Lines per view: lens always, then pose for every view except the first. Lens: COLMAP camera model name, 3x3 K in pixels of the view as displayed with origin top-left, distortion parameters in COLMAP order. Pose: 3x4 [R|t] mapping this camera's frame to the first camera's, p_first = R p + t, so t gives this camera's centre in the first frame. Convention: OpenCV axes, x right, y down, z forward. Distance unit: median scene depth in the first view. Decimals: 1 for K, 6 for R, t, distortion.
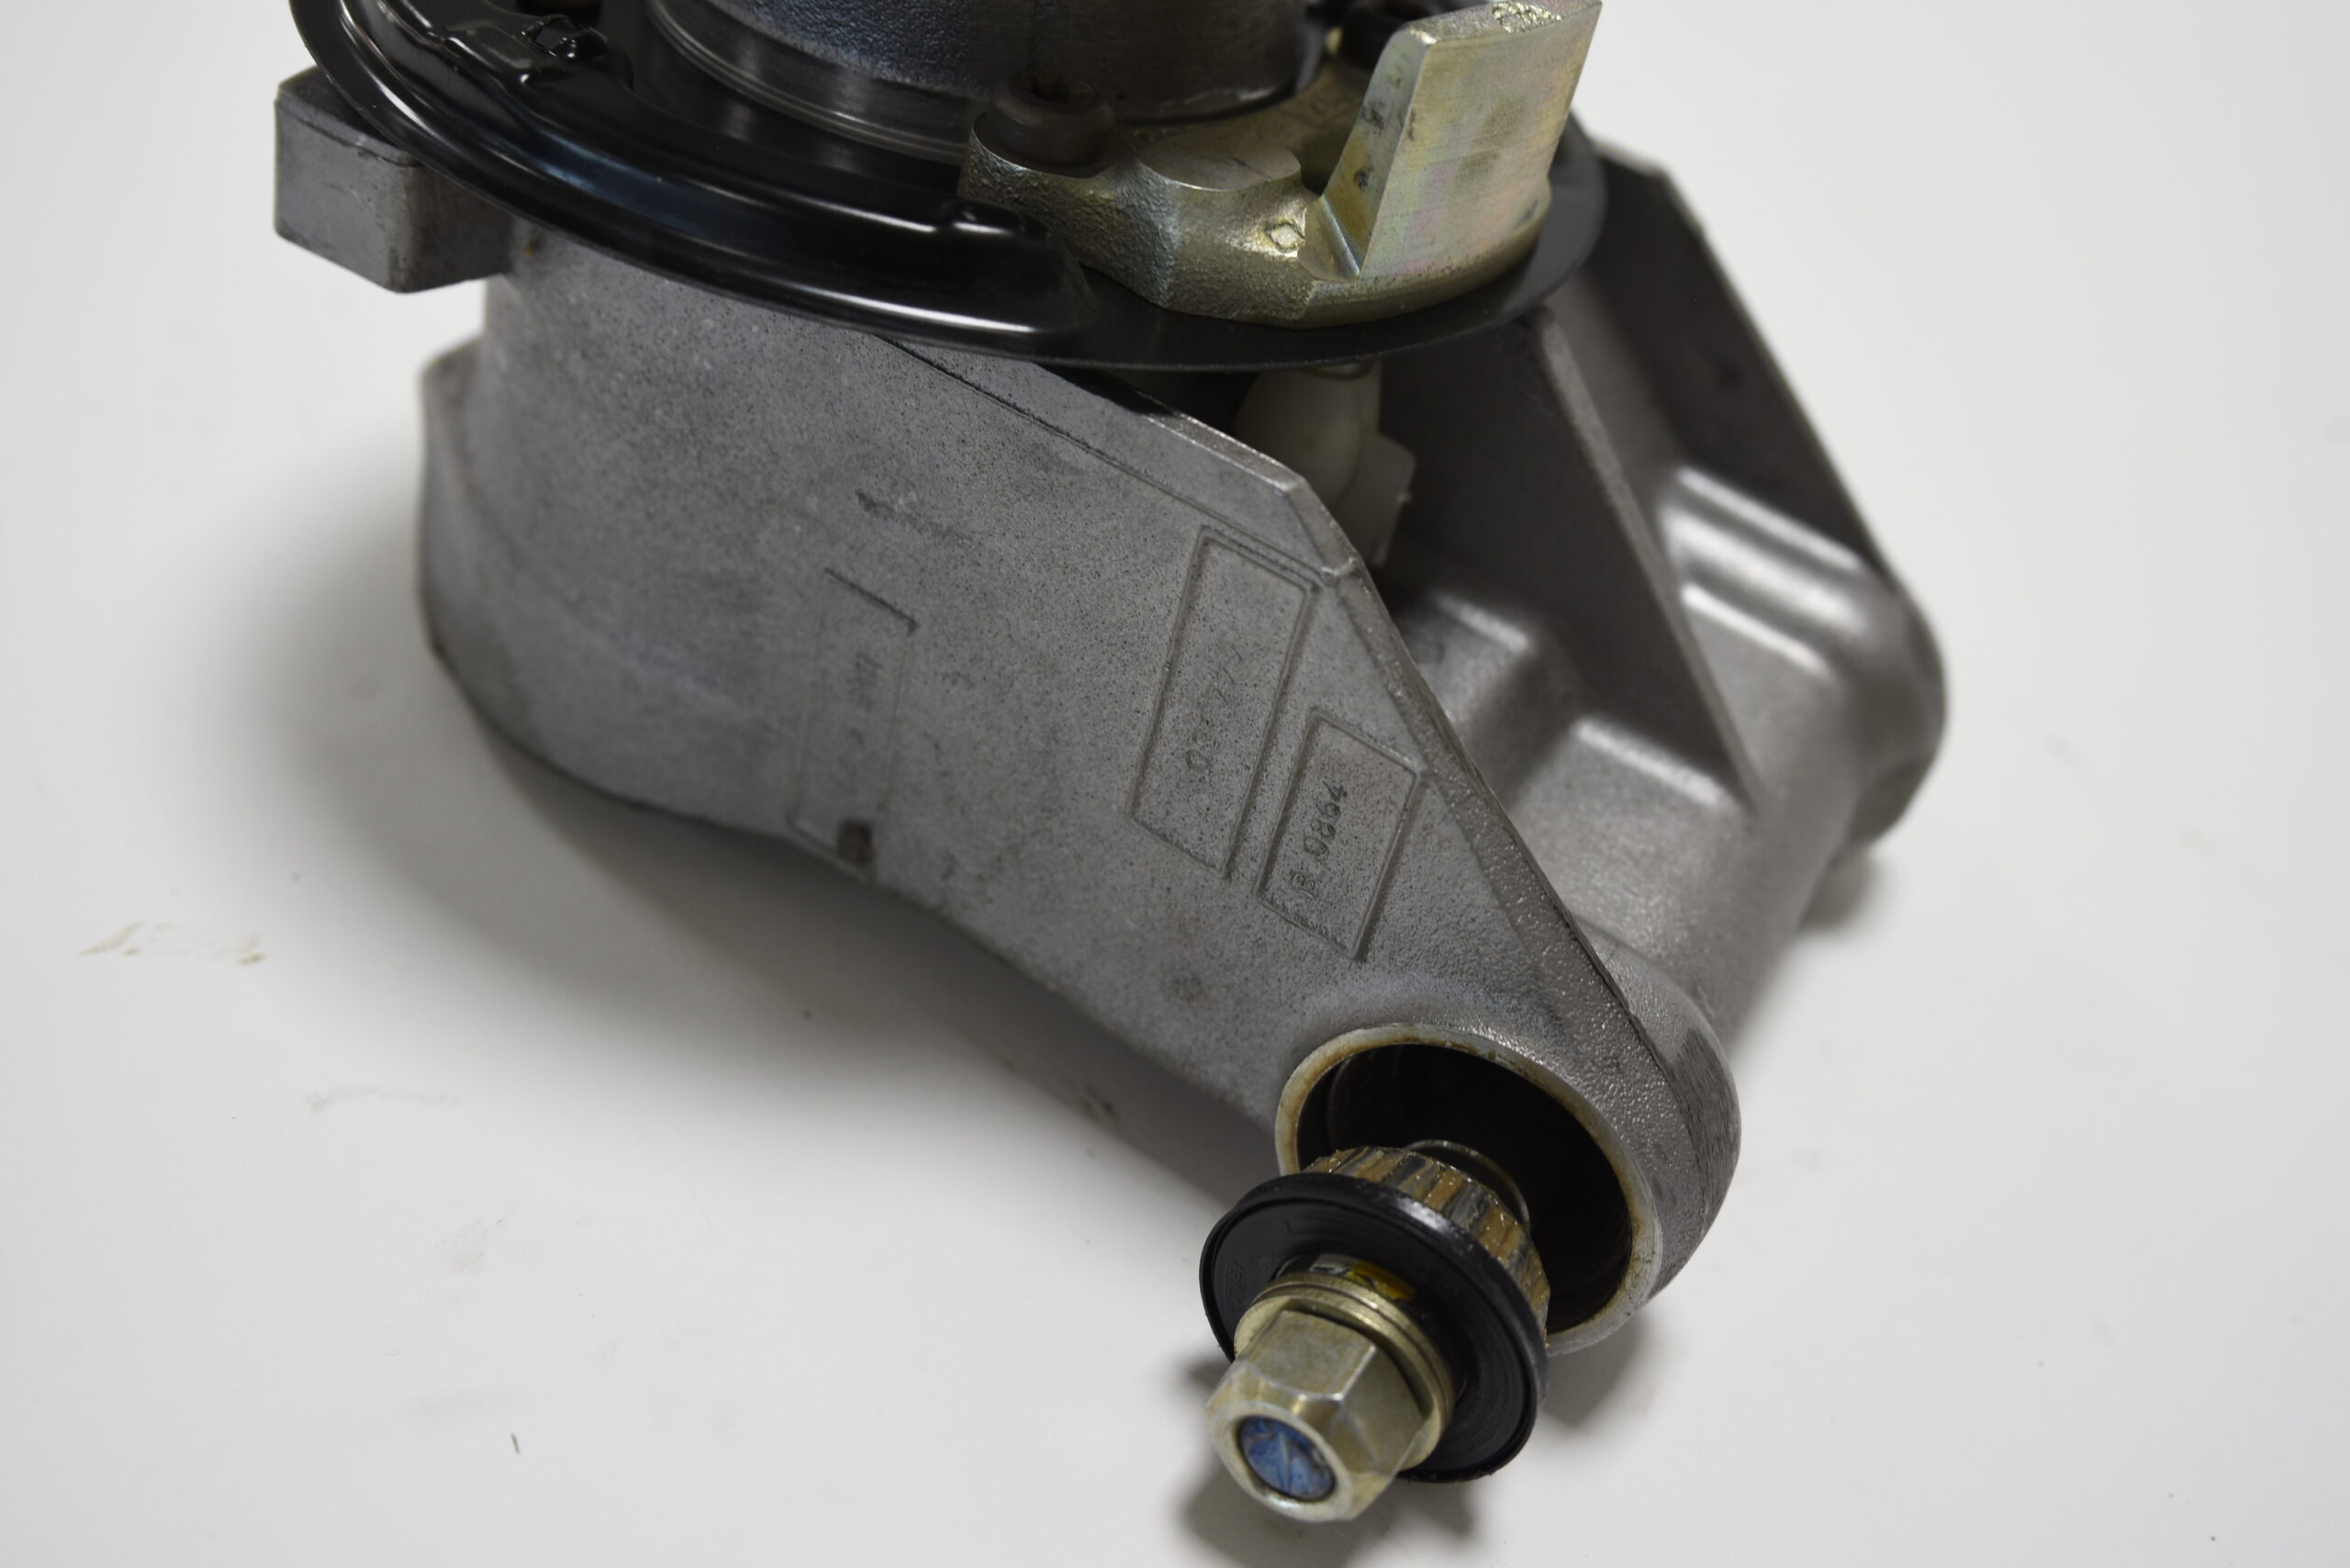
lens RADIAL K [[2335.7, 0, 1175.0], [0, 2335.7, 784.0], [0, 0, 1]] dist [-0.138143, -0.006814]
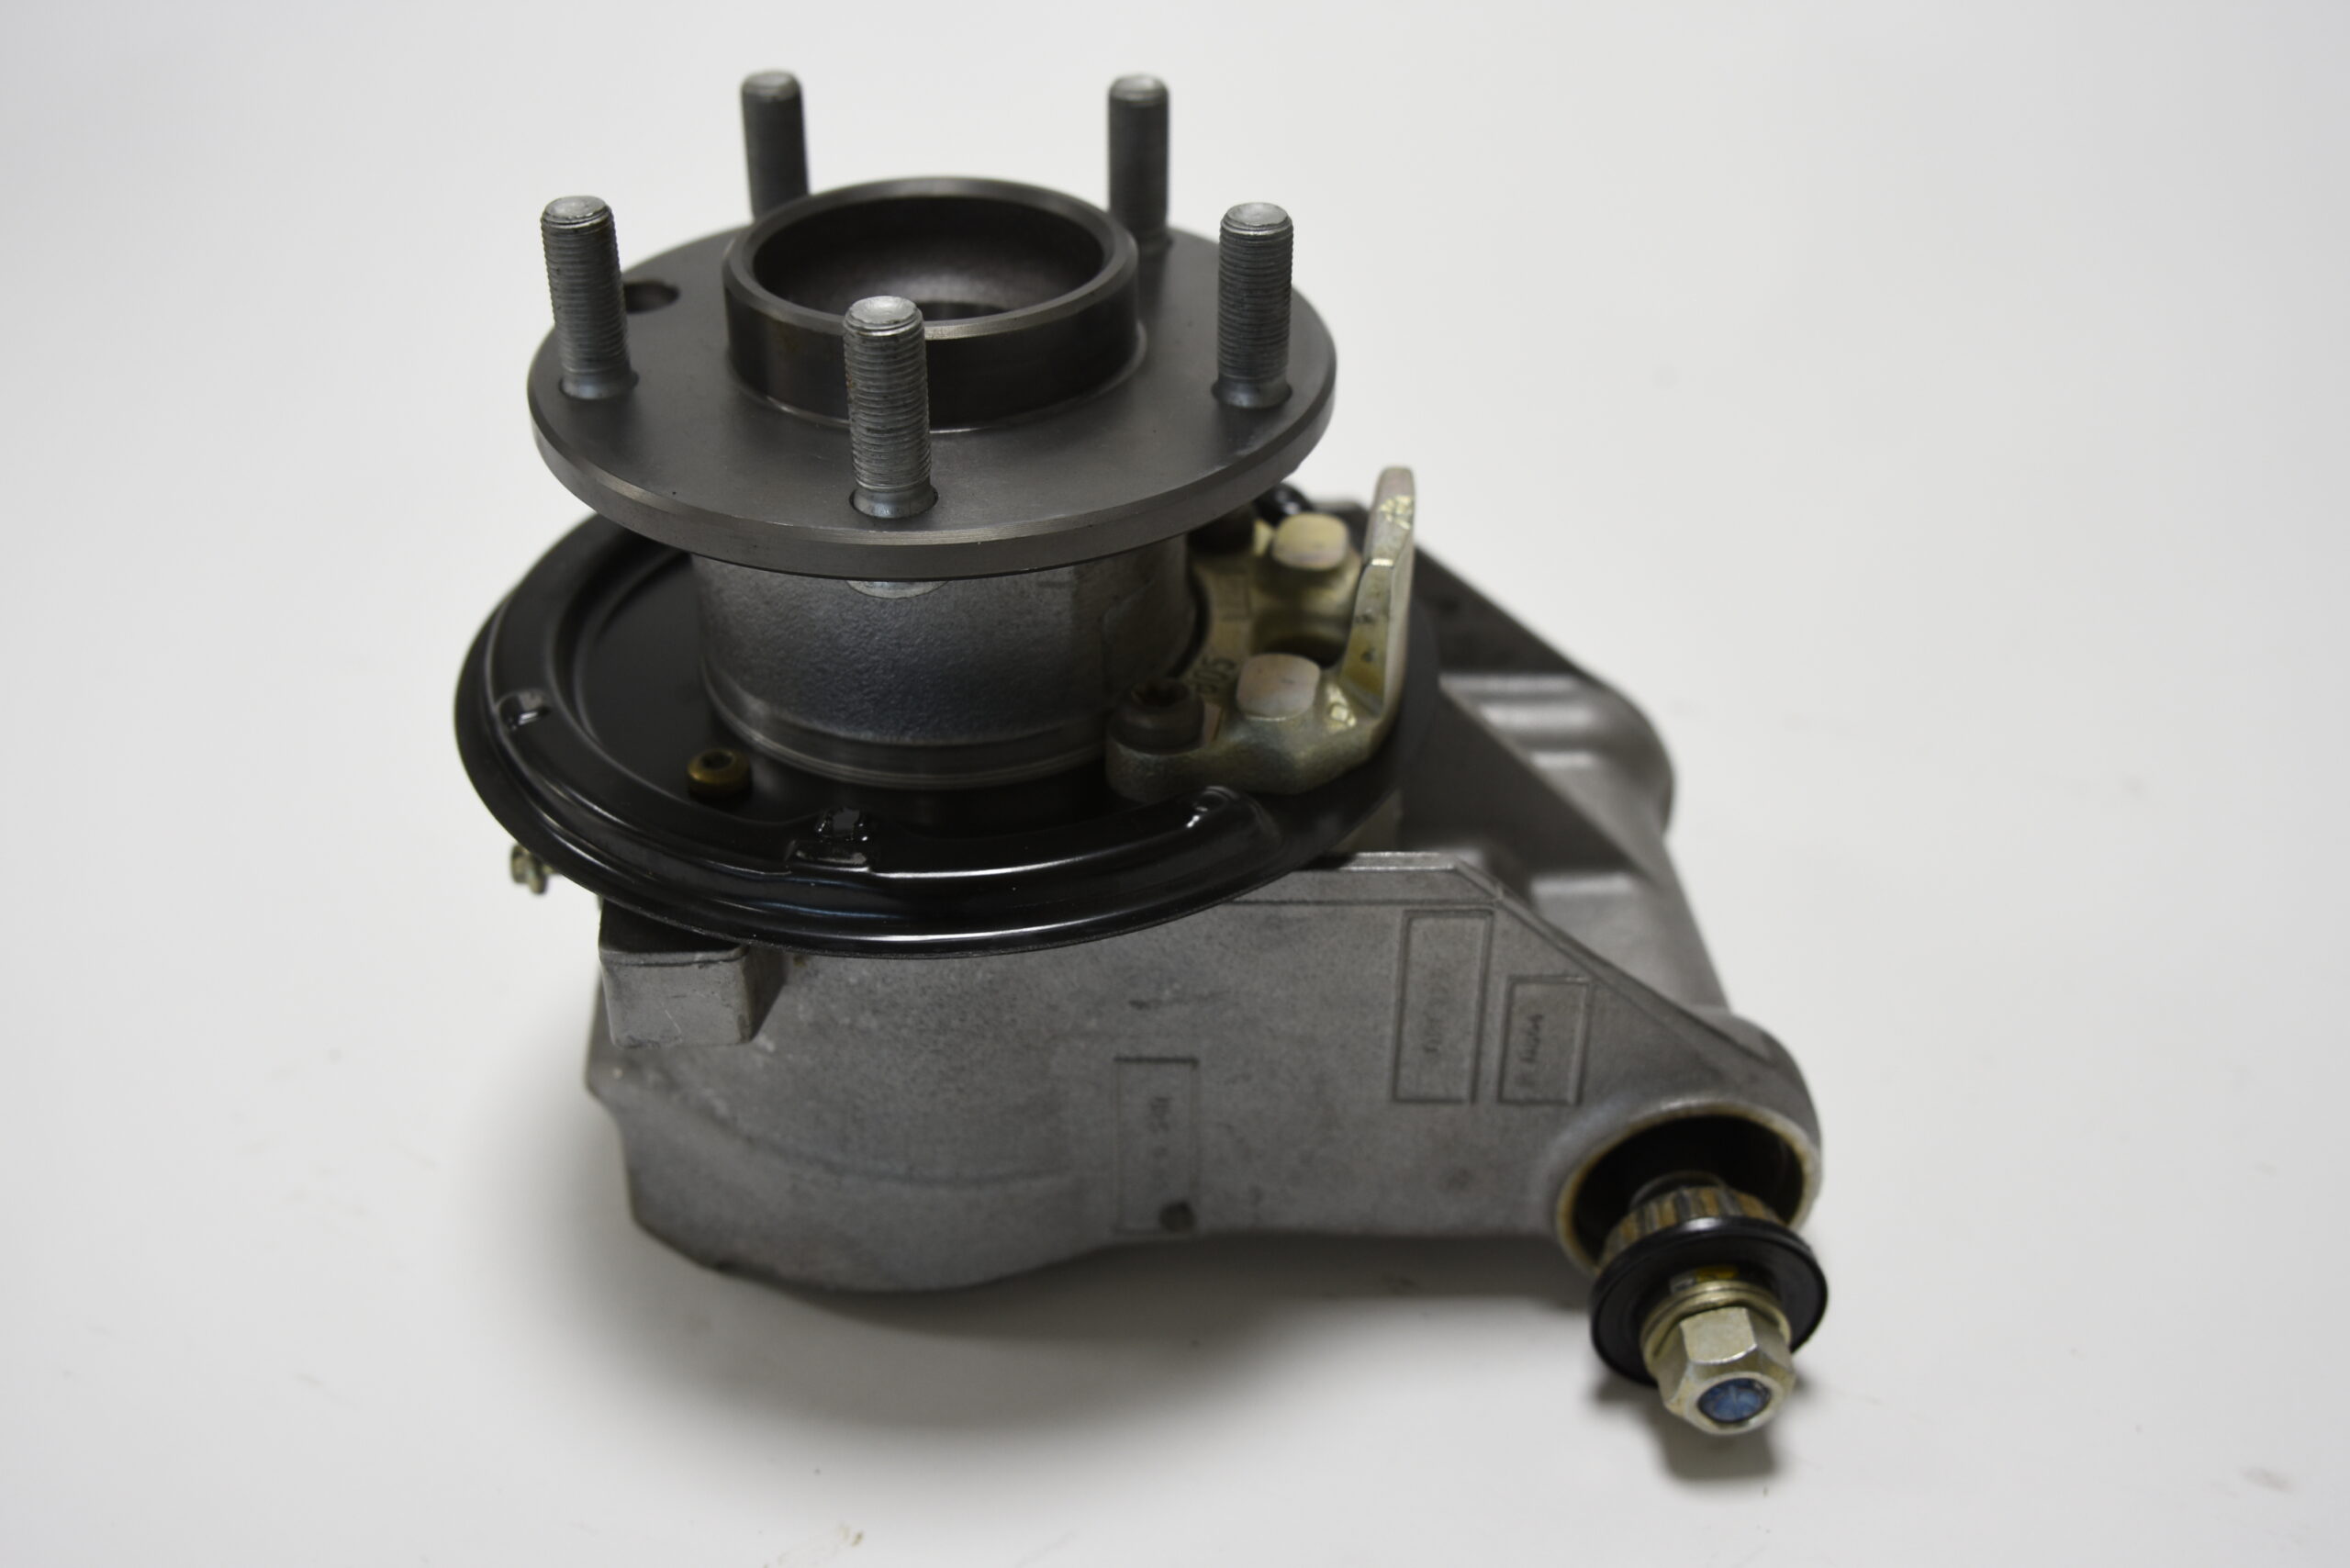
lens RADIAL K [[2335.7, 0, 1175.0], [0, 2335.7, 784.0], [0, 0, 1]] dist [-0.138143, -0.006814]
pose [[0.820896, -0.472307, 0.321023, -0.507133], [0.476571, 0.876296, 0.070603, -0.329006], [-0.314657, 0.095032, 0.944436, -0.358542]]
